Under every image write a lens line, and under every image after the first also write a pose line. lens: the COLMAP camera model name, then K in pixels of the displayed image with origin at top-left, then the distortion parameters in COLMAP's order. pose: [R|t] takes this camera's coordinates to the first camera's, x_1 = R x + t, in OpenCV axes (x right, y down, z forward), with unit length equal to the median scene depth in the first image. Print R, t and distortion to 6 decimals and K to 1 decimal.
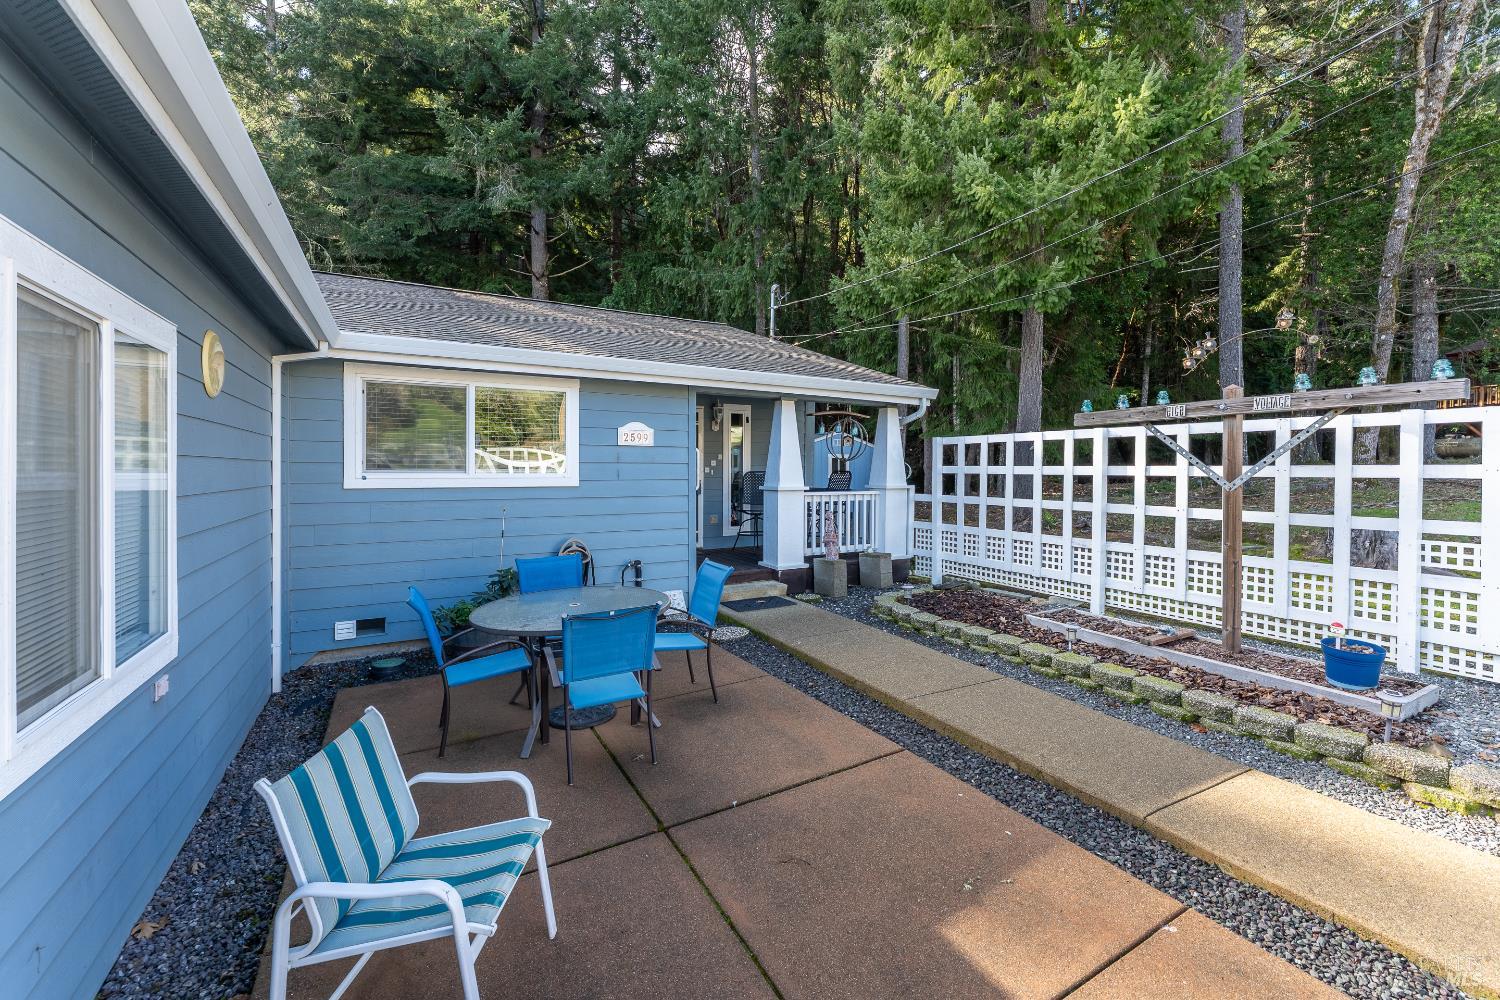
lens RADIAL K [[602.4, 0, 759.3], [0, 602.4, 490.7], [0, 0, 1]] dist [-0.001664, -0.000369]
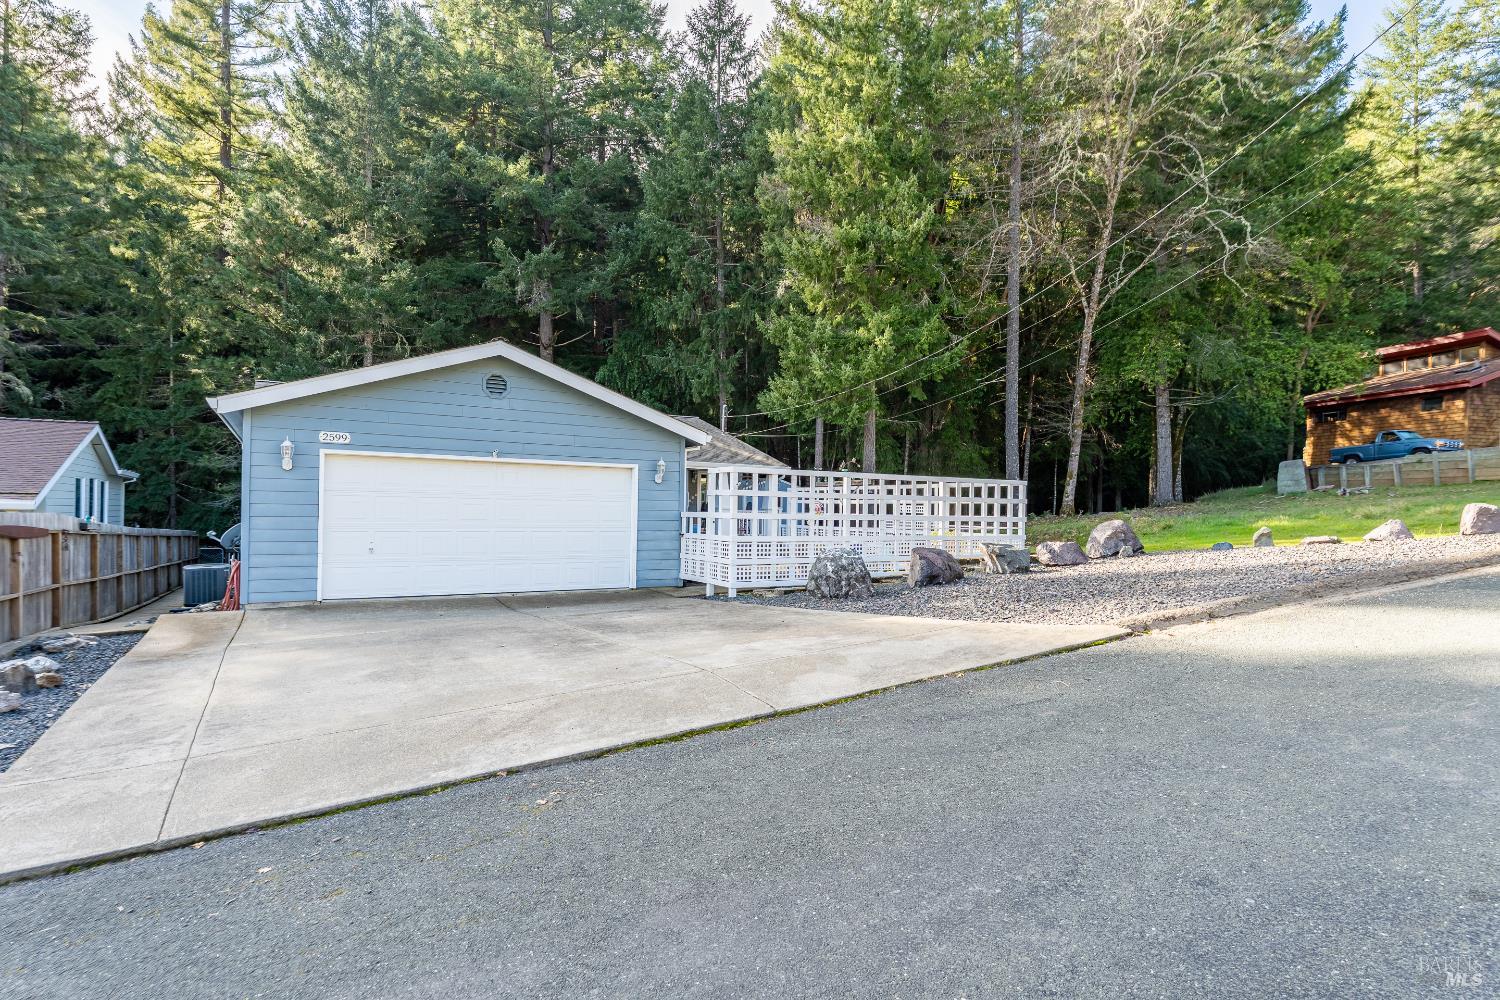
lens RADIAL K [[699.7, 0, 749.6], [0, 699.7, 524.7], [0, 0, 1]] dist [-0.000560, -0.000117]
pose [[0.999633, 0.011358, 0.024608, 0.070912], [-0.011046, 0.999858, -0.012752, 0.081598], [-0.024749, 0.012475, 0.999616, -1.572896]]
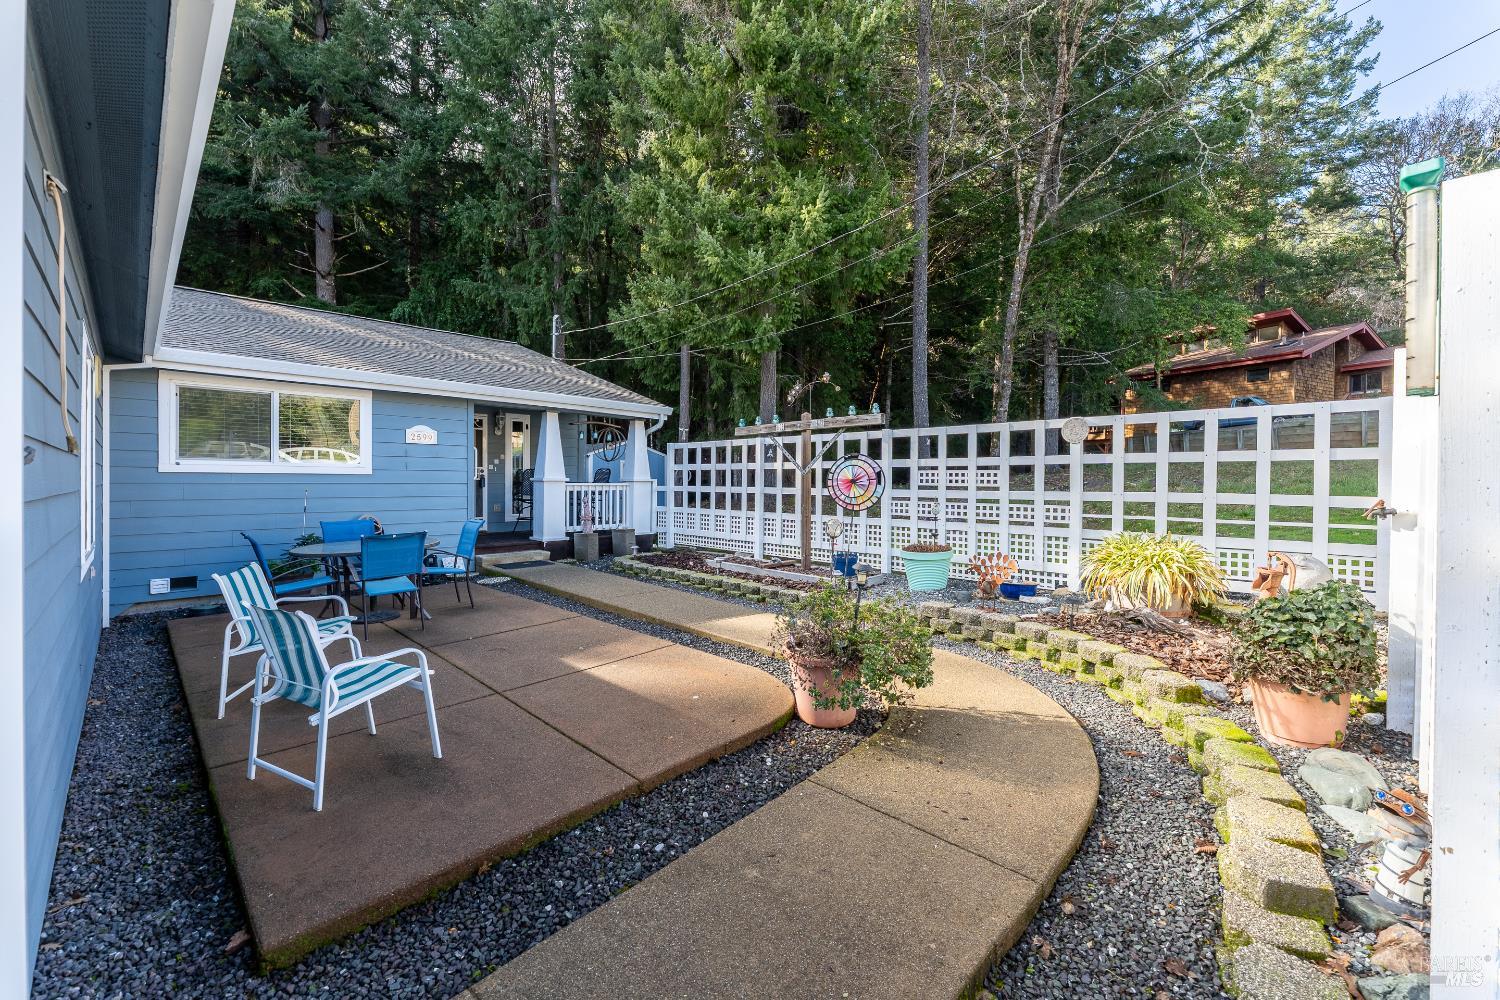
lens RADIAL K [[587.0, 0, 737.7], [0, 587.0, 496.1], [0, 0, 1]] dist [-0.002672, -0.000211]
pose [[0.964482, -0.004171, 0.264117, 0.081932], [0.006253, 0.999956, -0.007044, 0.035821], [-0.264076, 0.008445, 0.964465, -0.275423]]
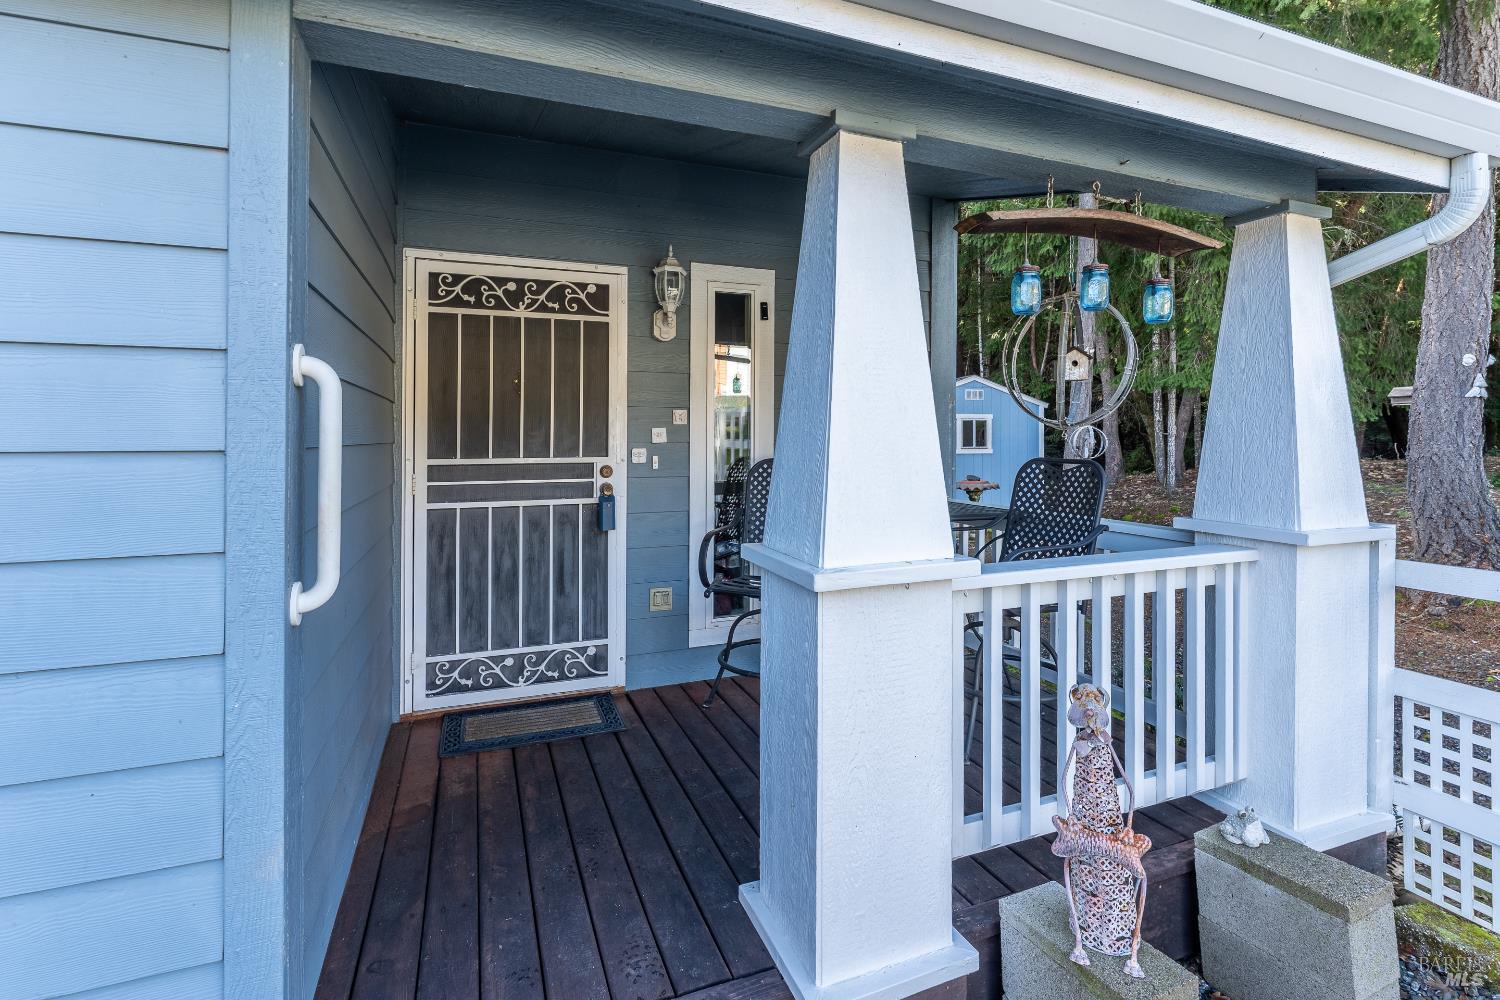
lens RADIAL K [[692.7, 0, 749.0], [0, 692.7, 448.7], [0, 0, 1]] dist [-0.000391, -0.000082]
pose [[0.987827, -0.003137, -0.155527, 0.035899], [0.000289, 0.999832, -0.018334, -0.031765], [0.155559, 0.018066, 0.987661, 0.631981]]
